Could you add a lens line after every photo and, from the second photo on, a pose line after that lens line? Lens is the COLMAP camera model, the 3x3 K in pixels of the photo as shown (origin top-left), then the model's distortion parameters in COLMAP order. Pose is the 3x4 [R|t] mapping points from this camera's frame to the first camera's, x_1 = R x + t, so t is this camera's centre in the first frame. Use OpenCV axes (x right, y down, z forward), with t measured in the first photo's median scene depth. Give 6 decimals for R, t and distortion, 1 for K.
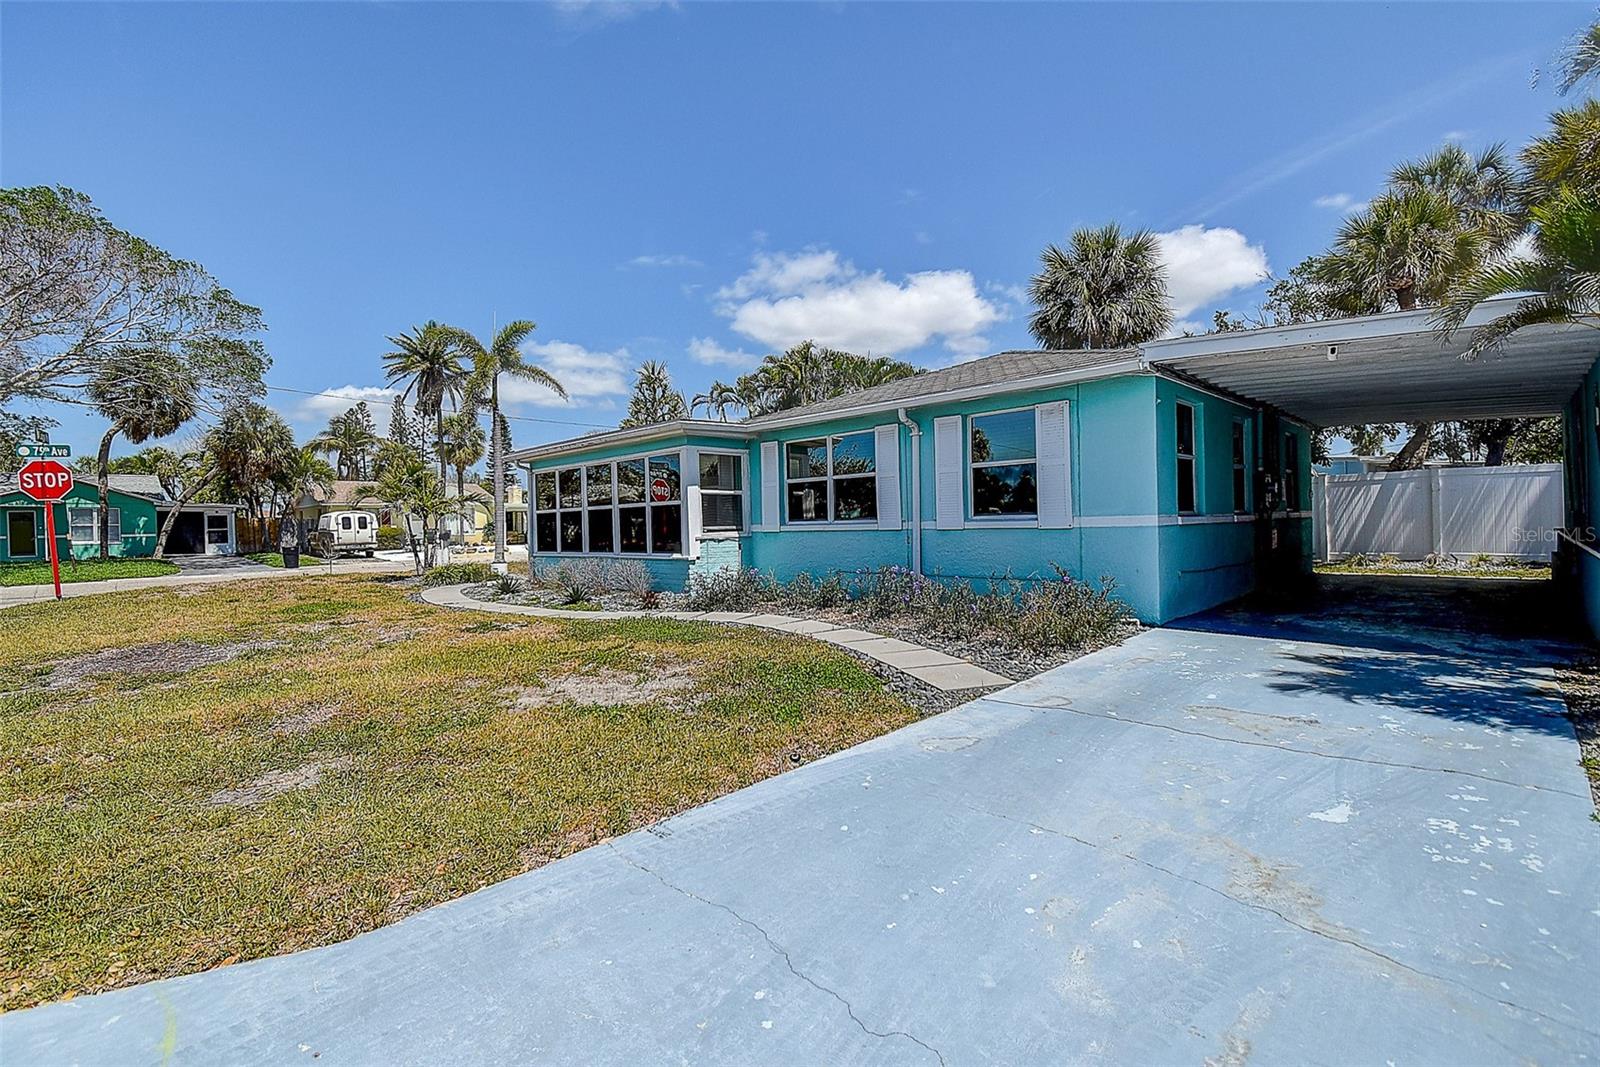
lens RADIAL K [[719.6, 0, 808.4], [0, 719.6, 535.8], [0, 0, 1]] dist [0.016959, -0.014715]
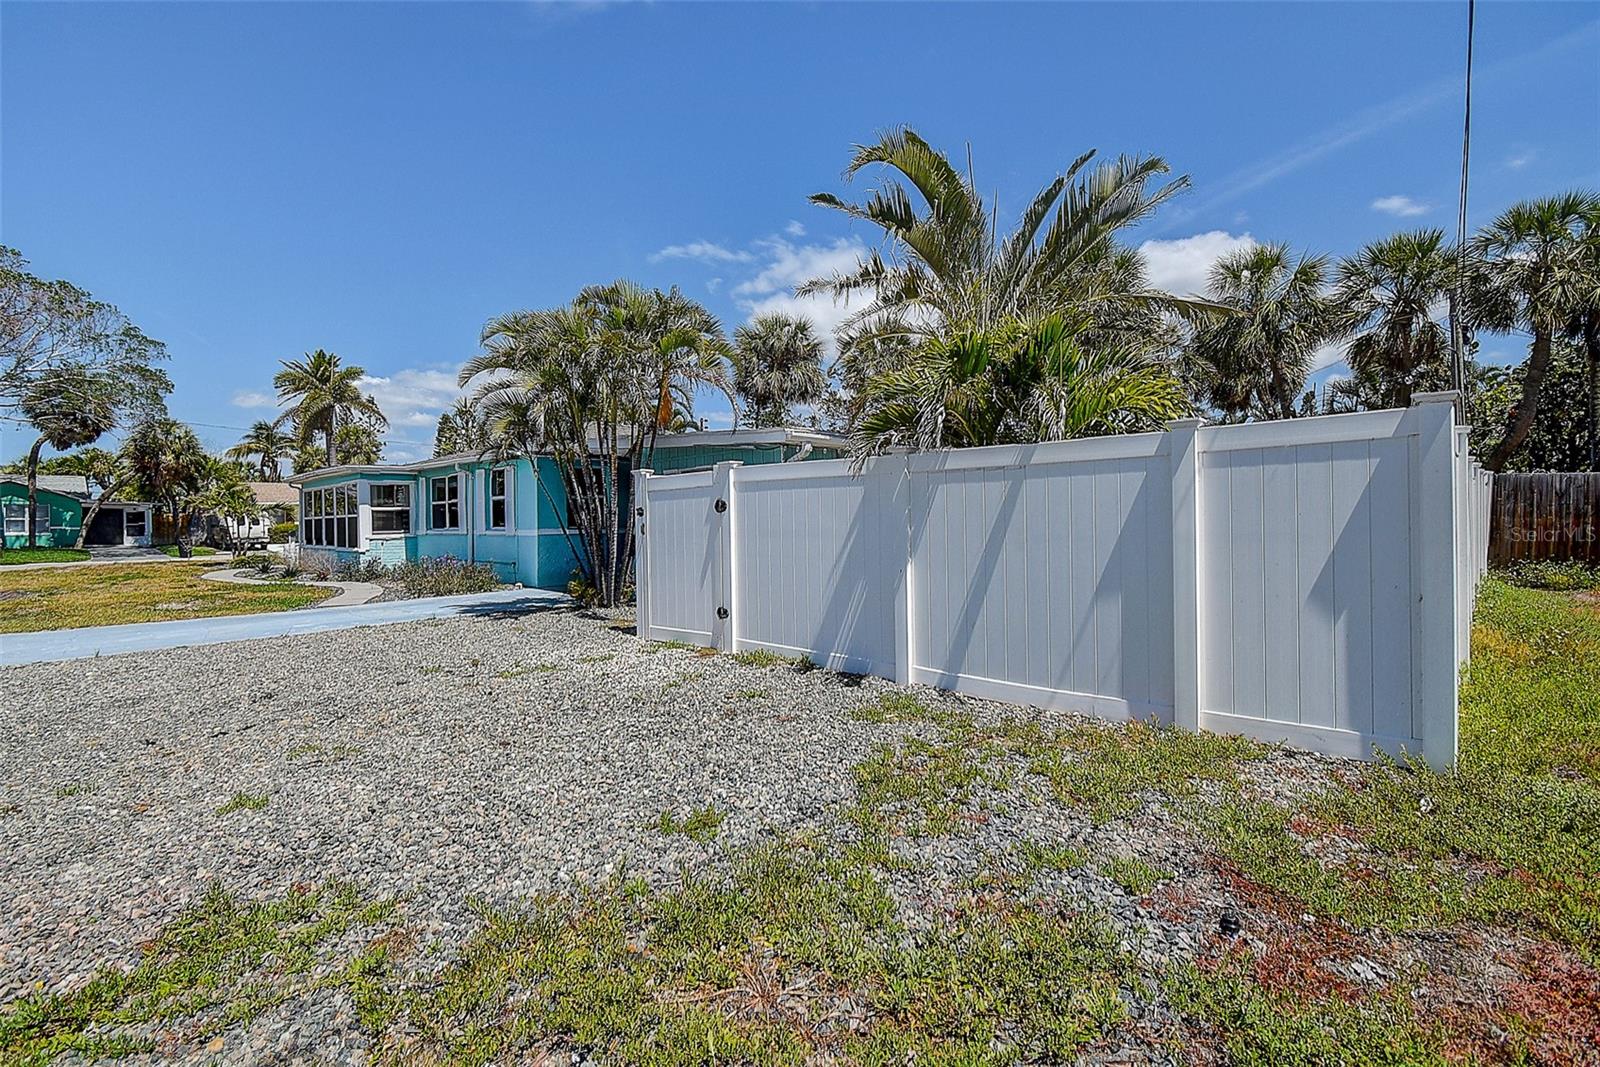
lens RADIAL K [[719.6, 0, 786.7], [0, 719.6, 526.8], [0, 0, 1]] dist [0.016959, -0.014715]
pose [[0.999823, 0.013334, 0.013249, 0.233049], [-0.013181, 0.999846, -0.011544, -0.004864], [-0.013401, 0.011368, 0.999846, -0.187174]]
